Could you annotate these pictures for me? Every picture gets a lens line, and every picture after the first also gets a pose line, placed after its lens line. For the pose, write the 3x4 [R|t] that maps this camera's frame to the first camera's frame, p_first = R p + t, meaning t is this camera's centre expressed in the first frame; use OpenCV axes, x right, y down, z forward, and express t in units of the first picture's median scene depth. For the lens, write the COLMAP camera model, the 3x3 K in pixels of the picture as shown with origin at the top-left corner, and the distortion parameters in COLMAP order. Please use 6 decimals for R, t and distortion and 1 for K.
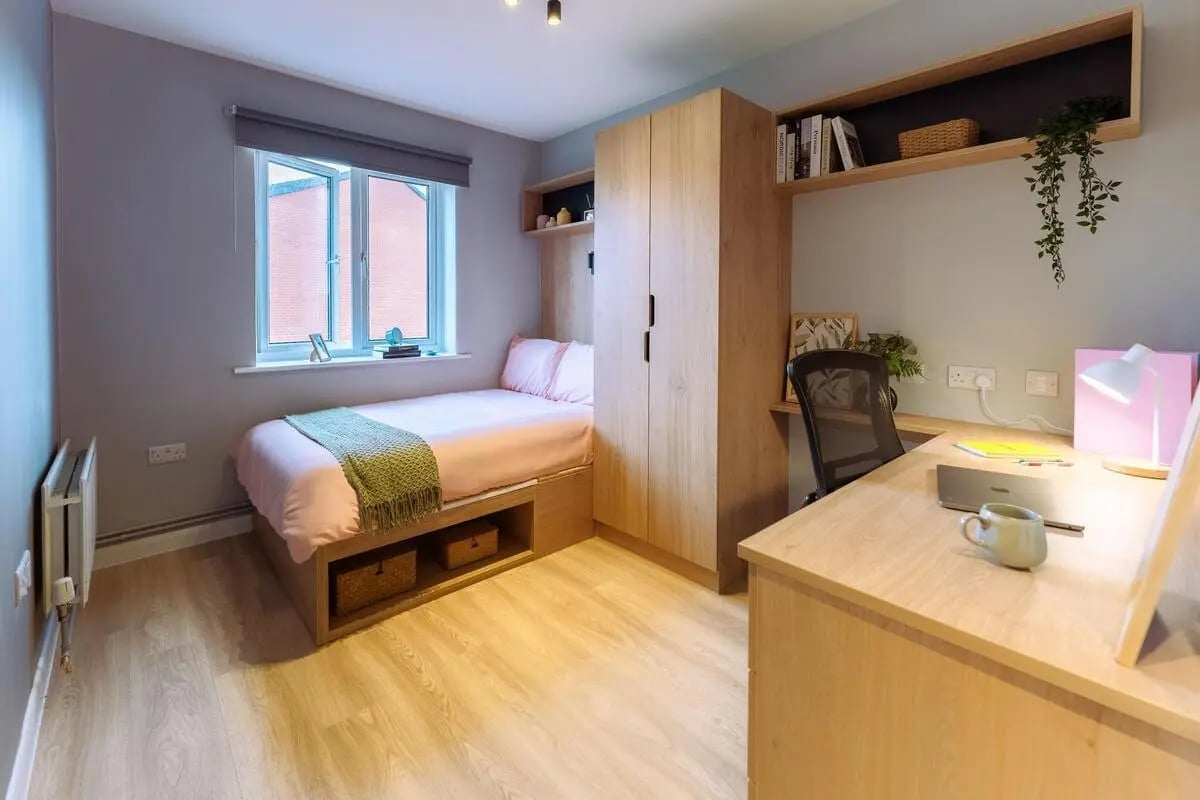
lens RADIAL K [[514.8, 0, 587.9], [0, 514.8, 322.5], [0, 0, 1]] dist [0.000949, 0.000201]
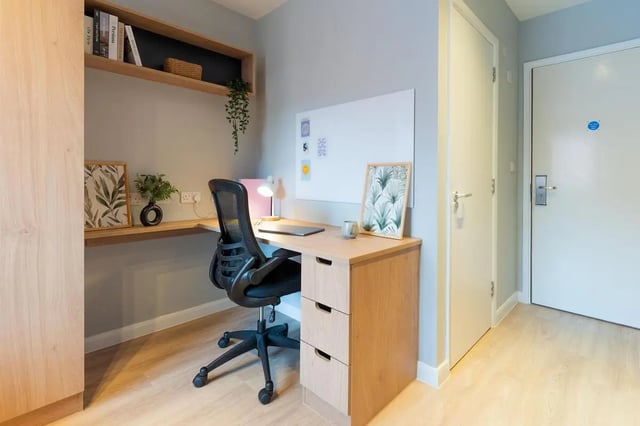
lens RADIAL K [[311.9, 0, 330.6], [0, 311.9, 181.3], [0, 0, 1]] dist [0.000291, 0.000086]
pose [[-0.072814, -0.010245, 0.997293, -0.447819], [0.015653, 0.999812, 0.011413, 0.039390], [-0.997223, 0.016442, -0.072640, 0.514448]]
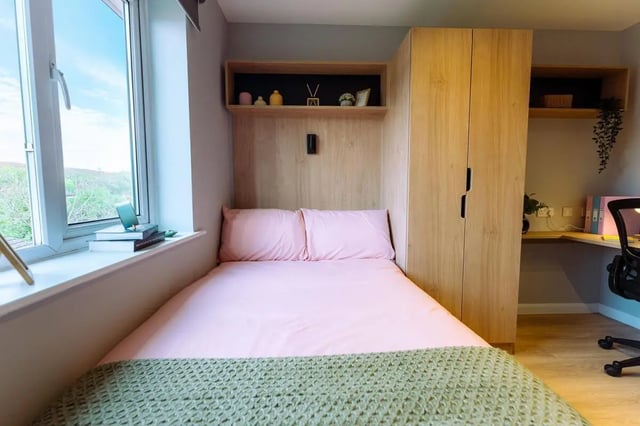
lens RADIAL K [[260.0, 0, 320.0], [0, 260.0, 213.0], [0, 0, 1]] dist [0.000968, 0.000170]
pose [[0.642647, -0.064076, 0.763478, -0.742528], [0.021653, 0.997618, 0.065501, 0.012926], [-0.765856, -0.025562, 0.642504, 0.951695]]
